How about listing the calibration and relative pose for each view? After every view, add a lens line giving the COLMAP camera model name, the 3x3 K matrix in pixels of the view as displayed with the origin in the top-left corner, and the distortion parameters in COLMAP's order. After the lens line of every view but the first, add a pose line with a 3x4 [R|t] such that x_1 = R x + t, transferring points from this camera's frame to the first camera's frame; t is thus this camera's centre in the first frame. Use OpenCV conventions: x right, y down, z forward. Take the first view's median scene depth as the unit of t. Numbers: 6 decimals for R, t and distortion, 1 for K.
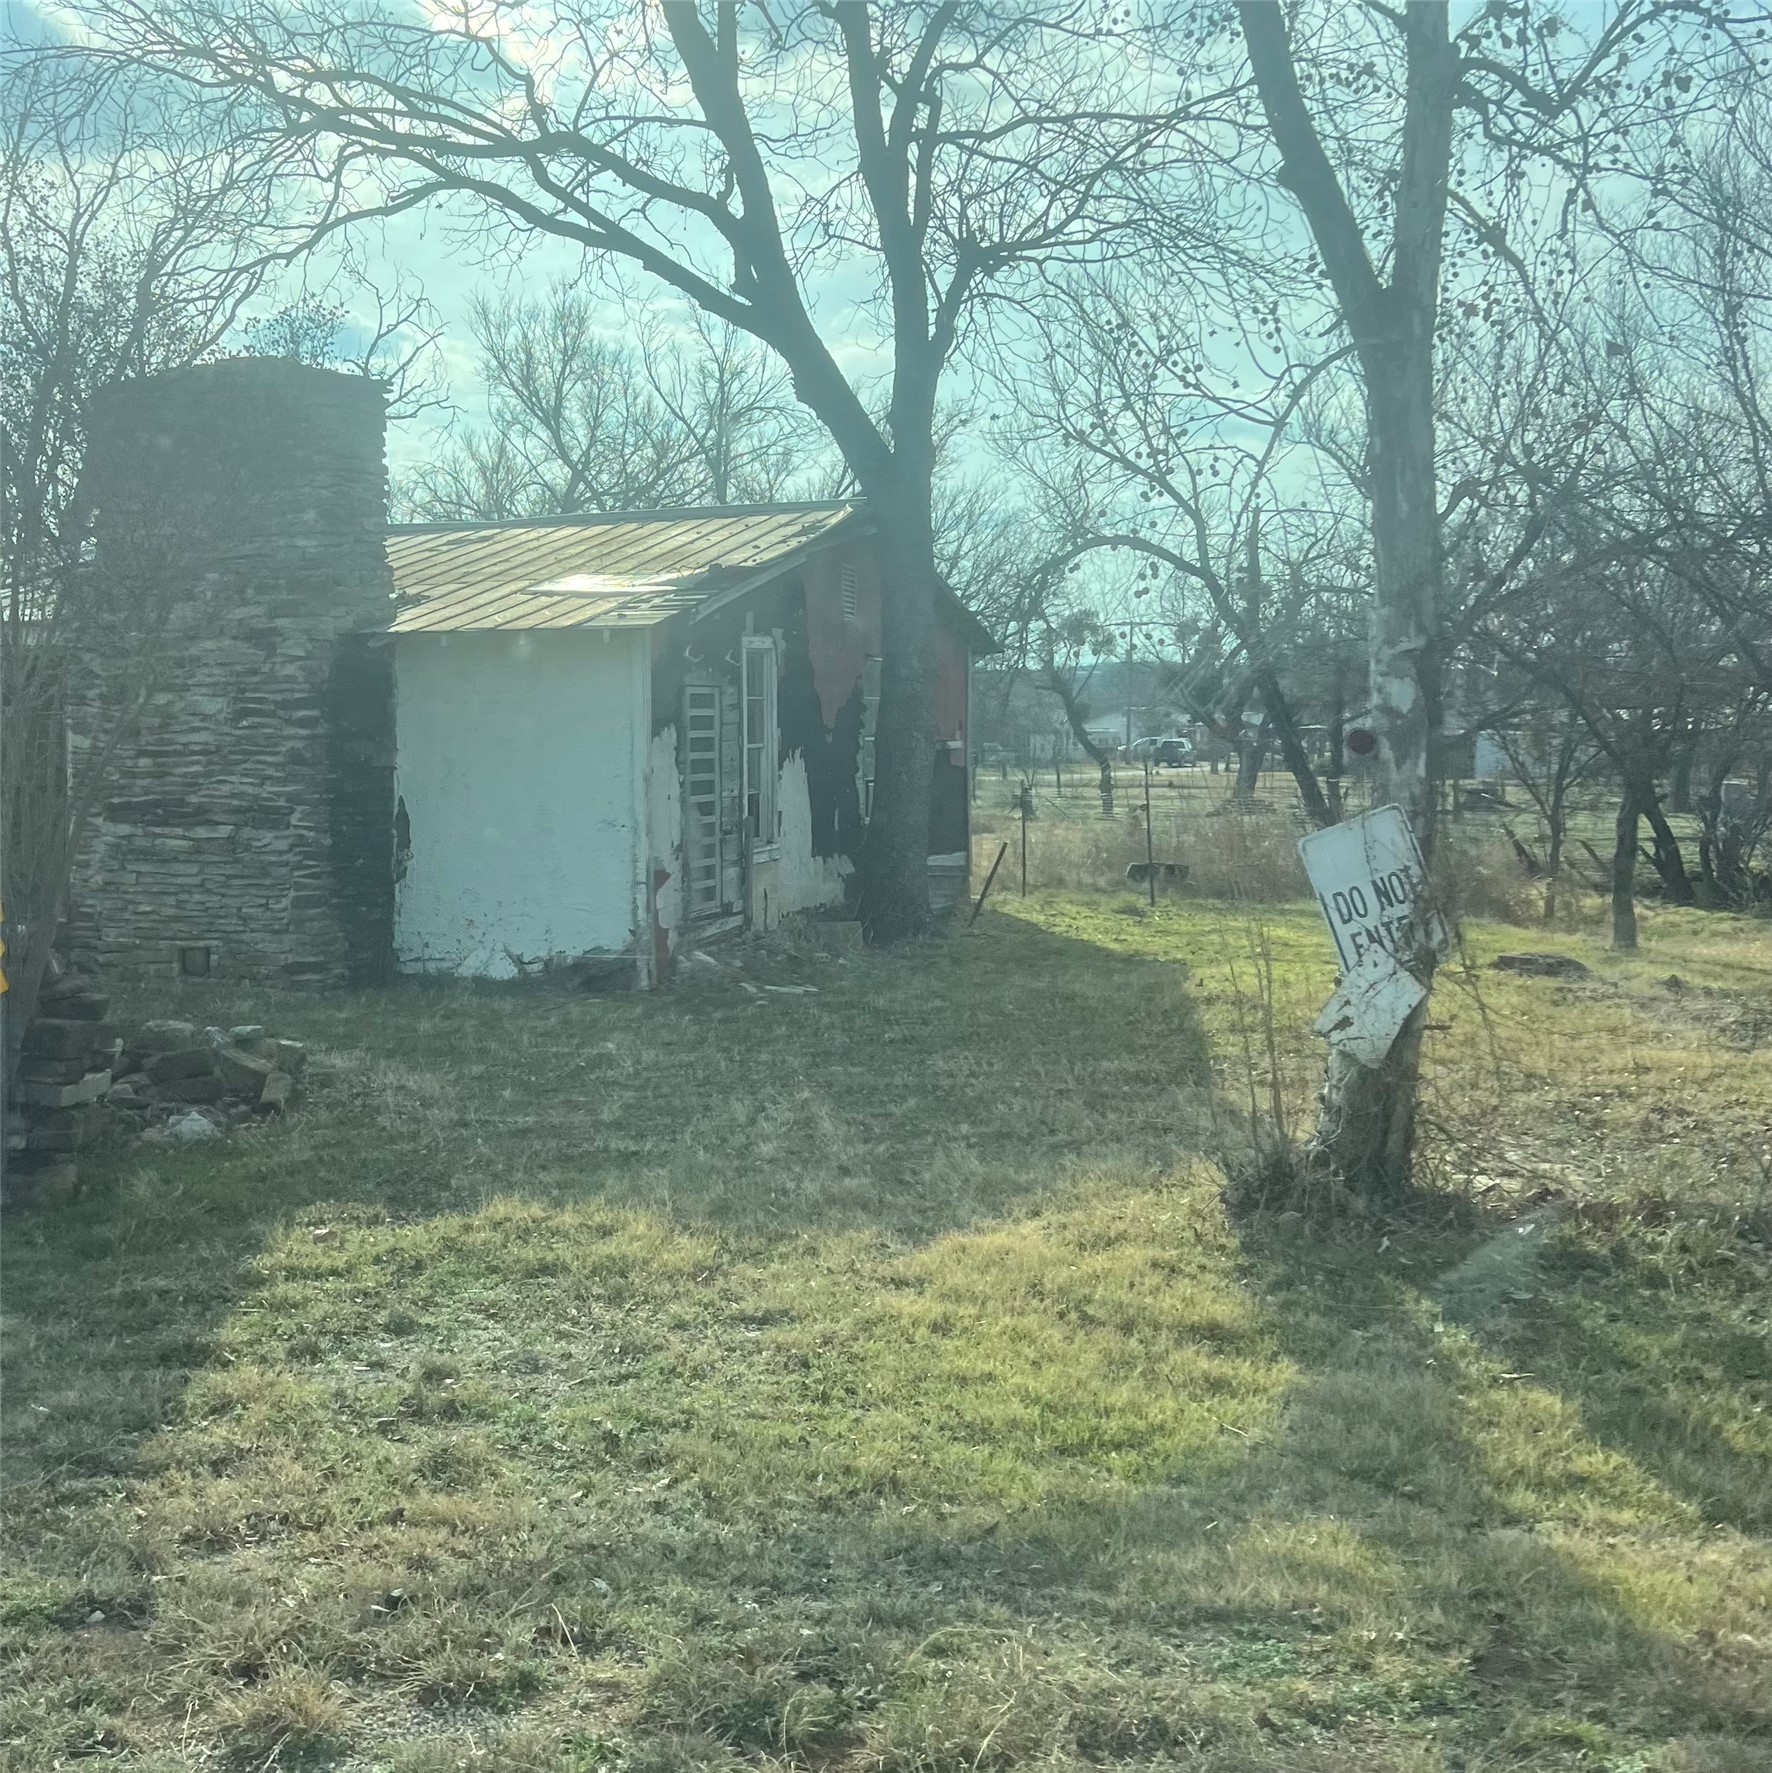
lens RADIAL K [[2380.7, 0, 853.1], [0, 2380.7, 883.1], [0, 0, 1]] dist [-0.000907, -0.000523]
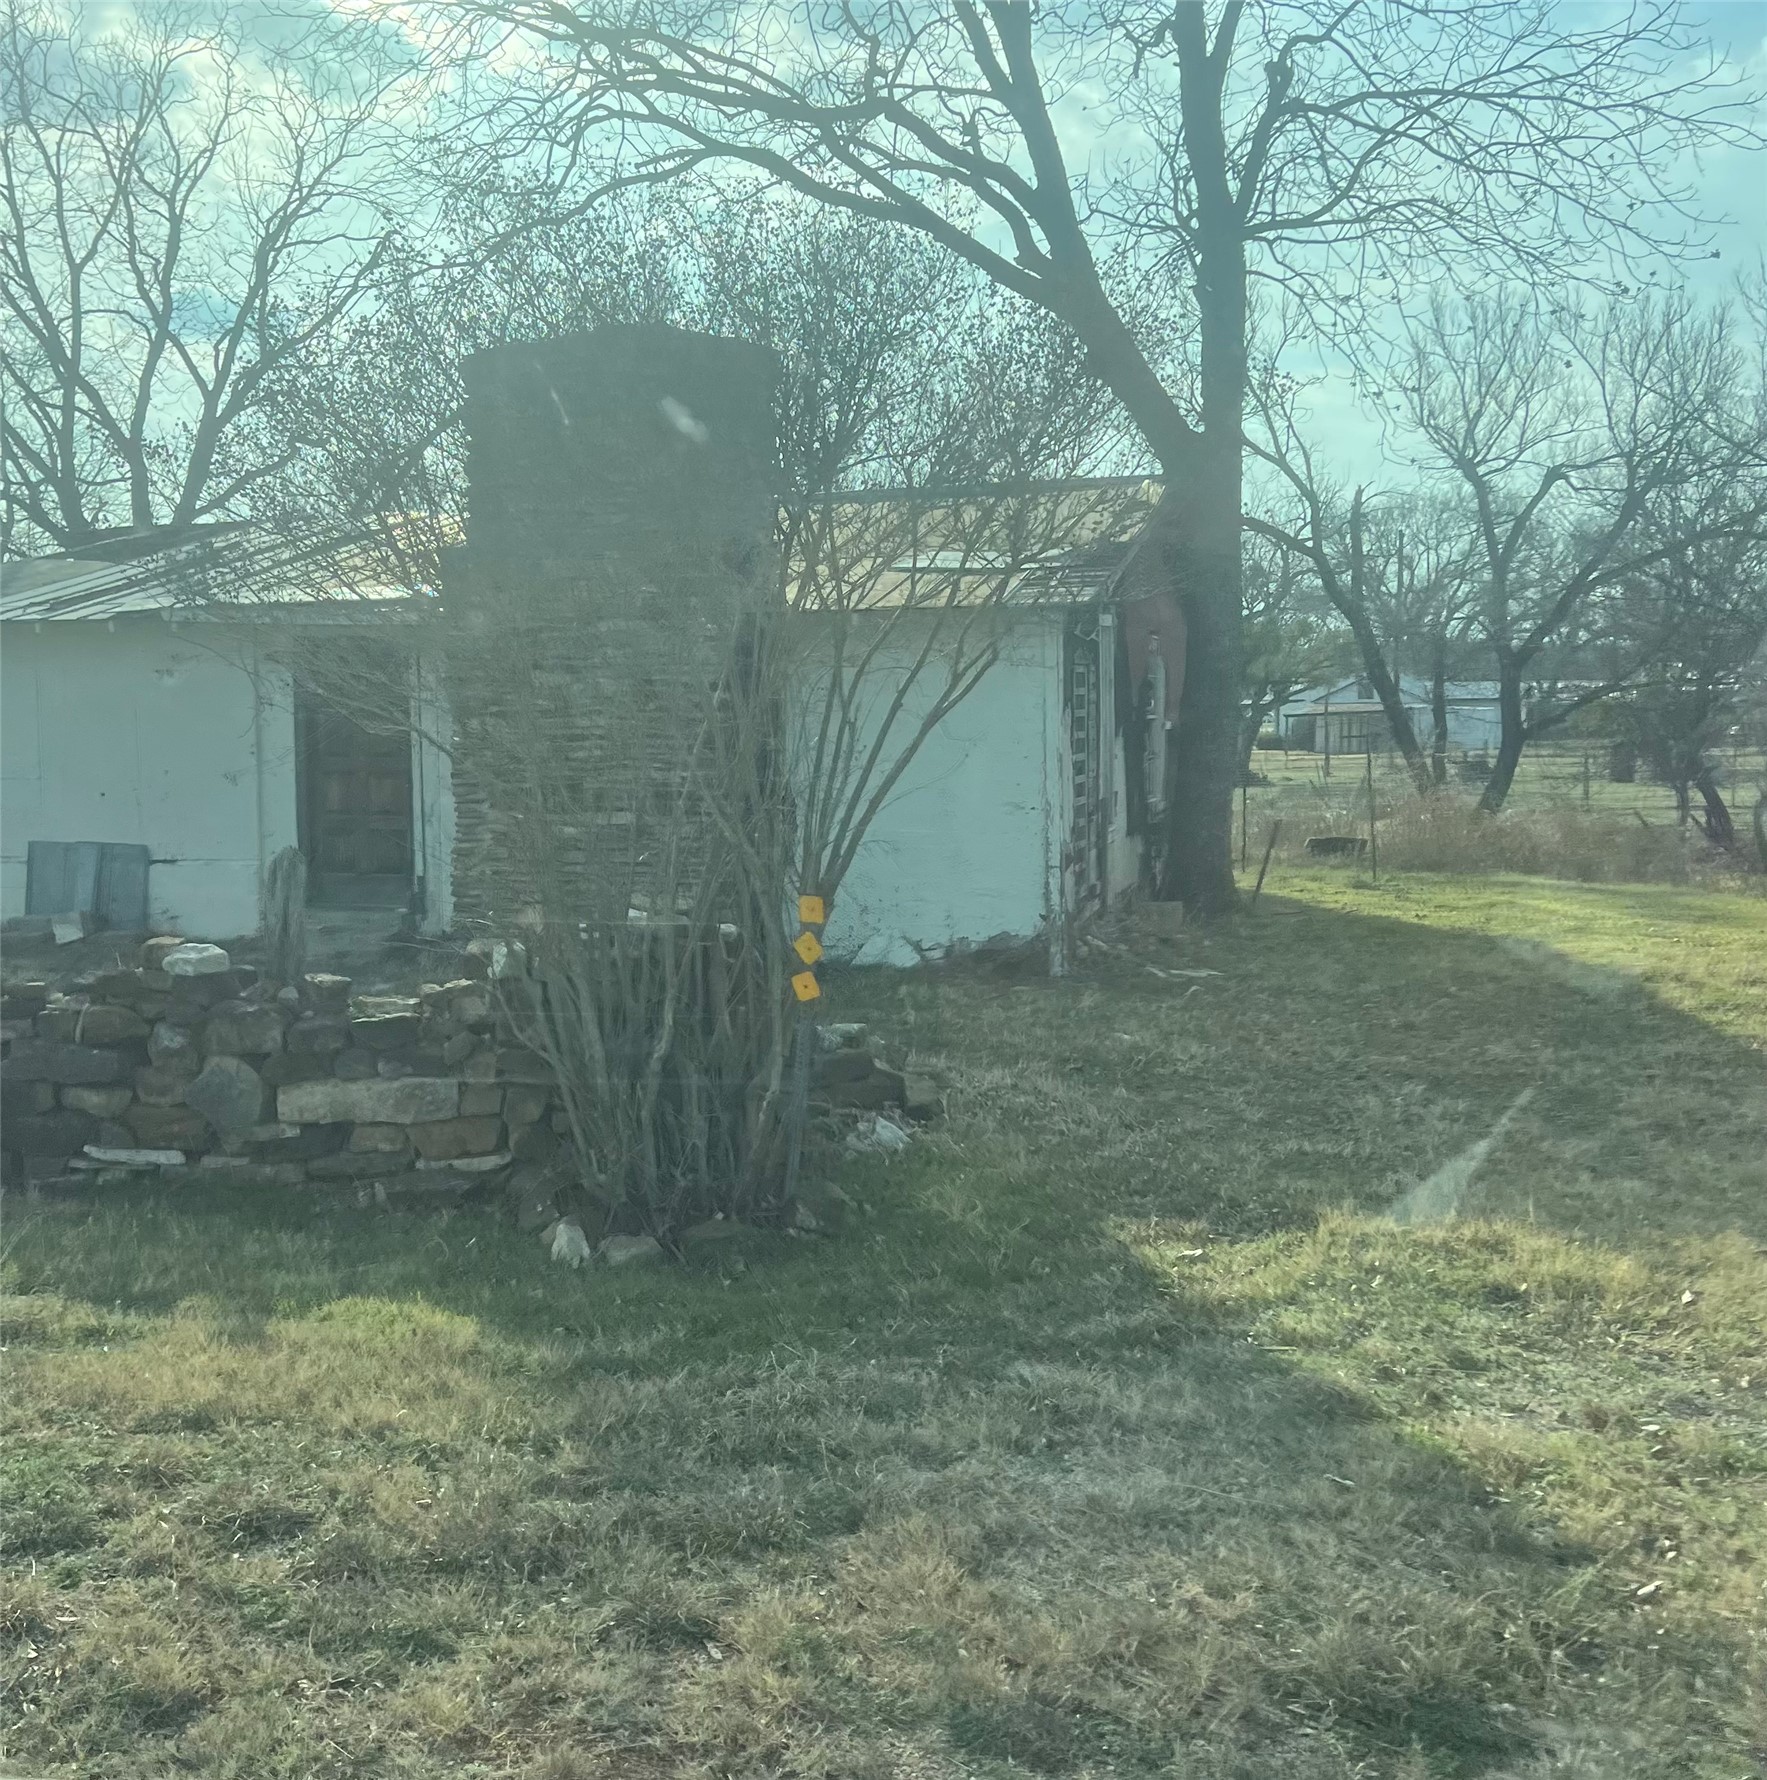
lens RADIAL K [[2297.2, 0, 883.5], [0, 2297.2, 890.0], [0, 0, 1]] dist [-0.001396, -0.001183]
pose [[0.995276, -0.012046, 0.096334, -0.243606], [0.010501, 0.999808, 0.016530, -0.006583], [-0.096515, -0.015441, 0.995212, 0.062891]]
